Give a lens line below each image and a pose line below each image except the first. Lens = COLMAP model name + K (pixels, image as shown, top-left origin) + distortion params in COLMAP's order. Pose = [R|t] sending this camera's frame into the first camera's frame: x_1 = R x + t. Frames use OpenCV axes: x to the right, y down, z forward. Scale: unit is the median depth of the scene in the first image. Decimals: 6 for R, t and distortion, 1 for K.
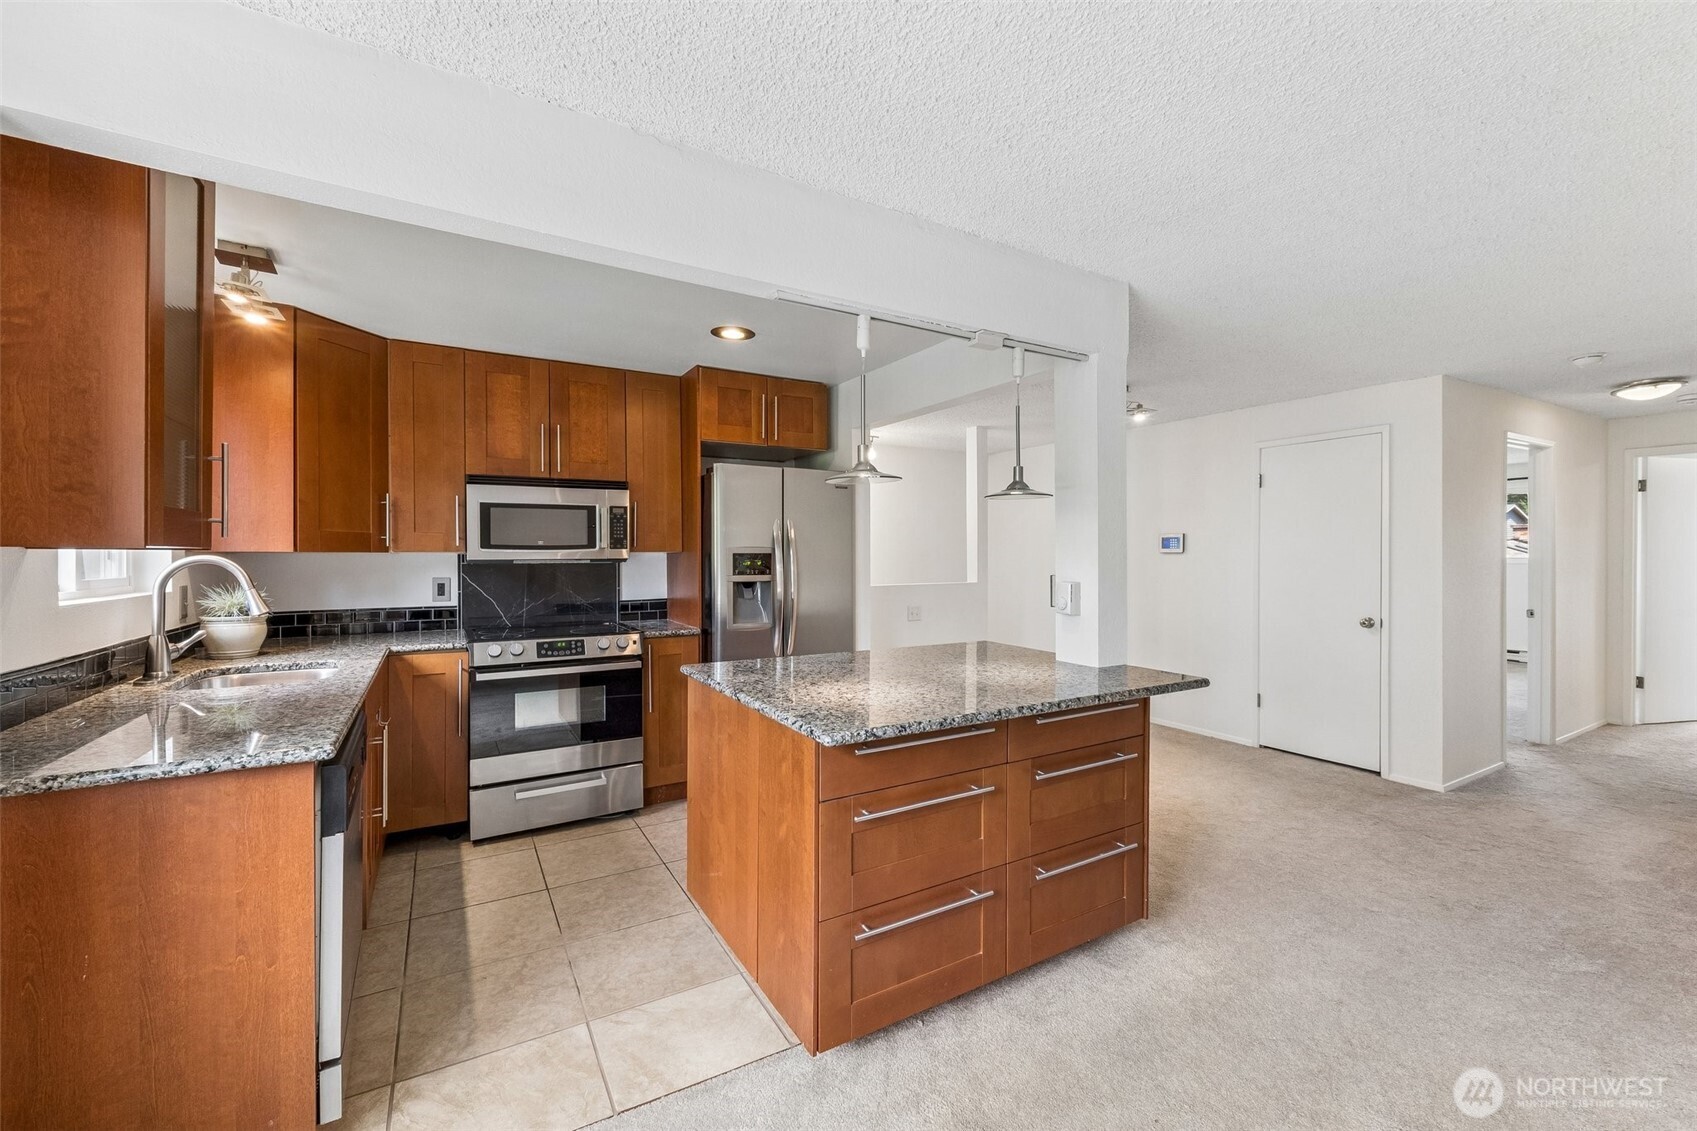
lens RADIAL K [[701.5, 0, 868.8], [0, 701.5, 562.7], [0, 0, 1]] dist [-0.001065, 0.000129]
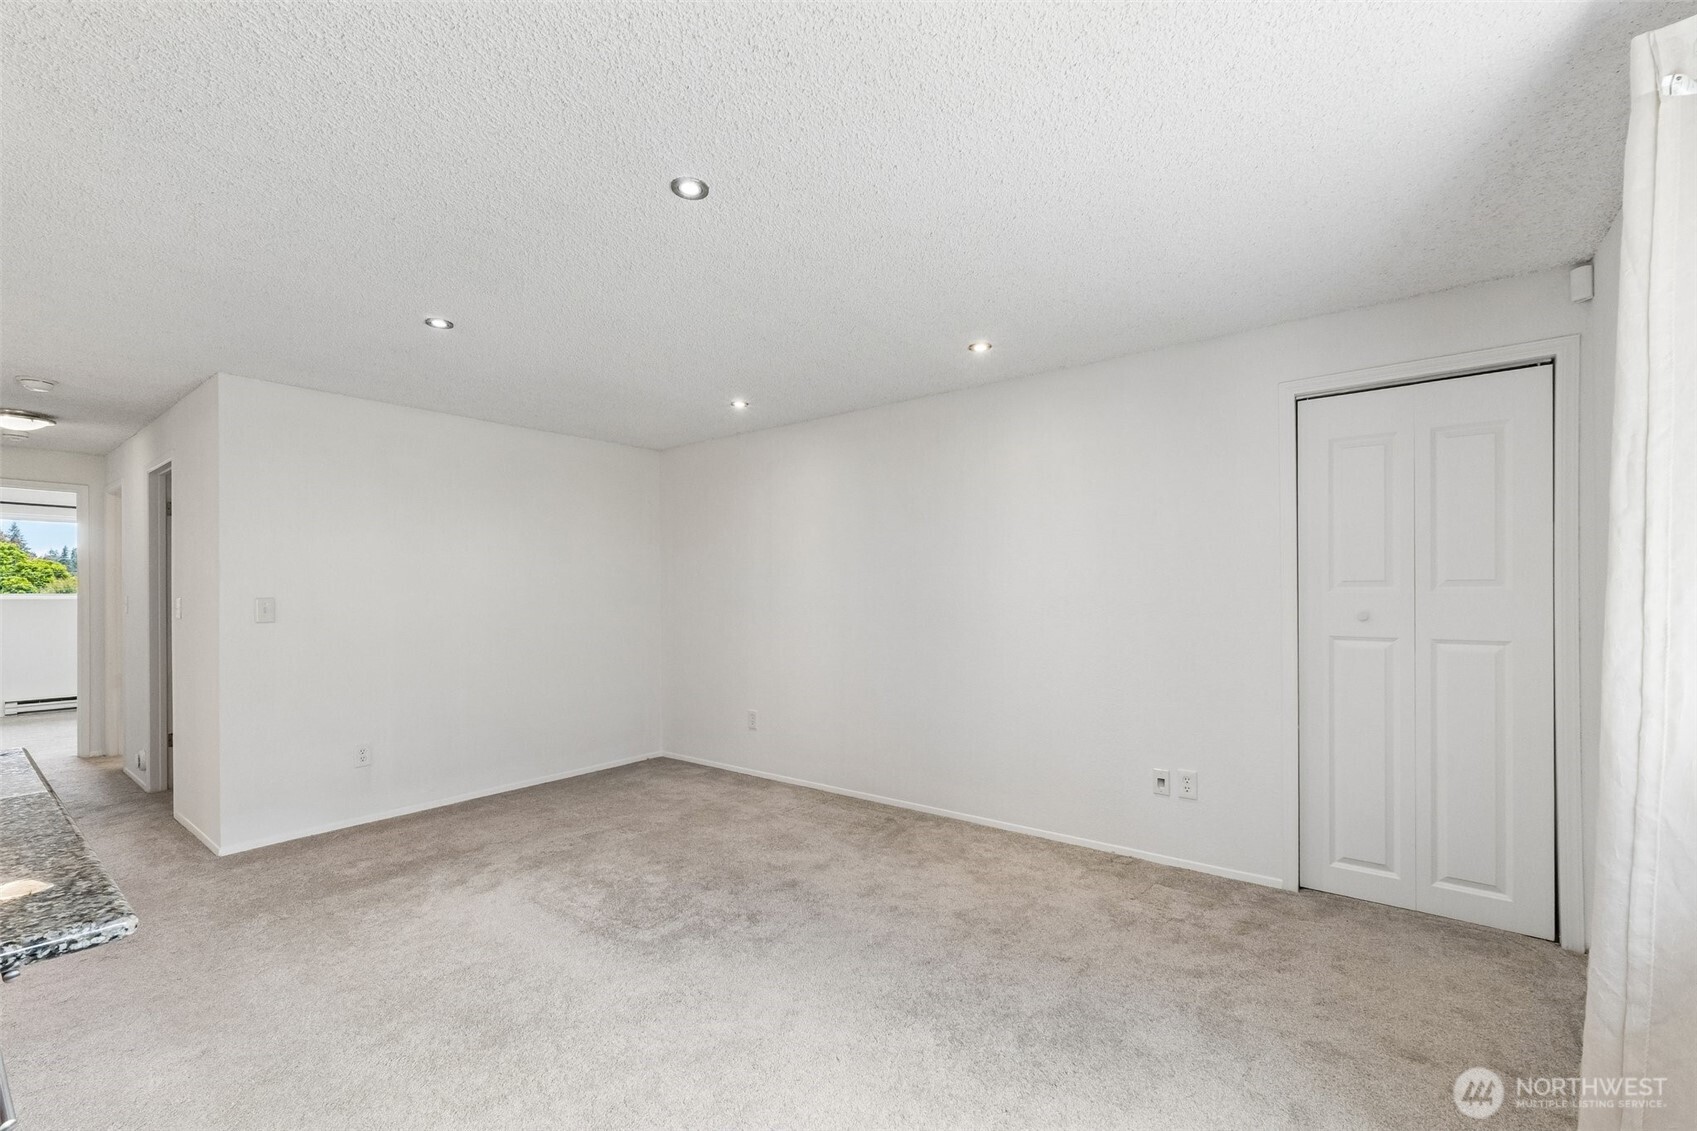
lens RADIAL K [[710.9, 0, 844.2], [0, 710.9, 595.8], [0, 0, 1]] dist [0.020795, 0.000071]
pose [[-0.350816, -0.001976, 0.936443, -0.313280], [0.019756, 0.999760, 0.009510, 0.016035], [-0.936236, 0.021837, -0.350692, 0.327772]]
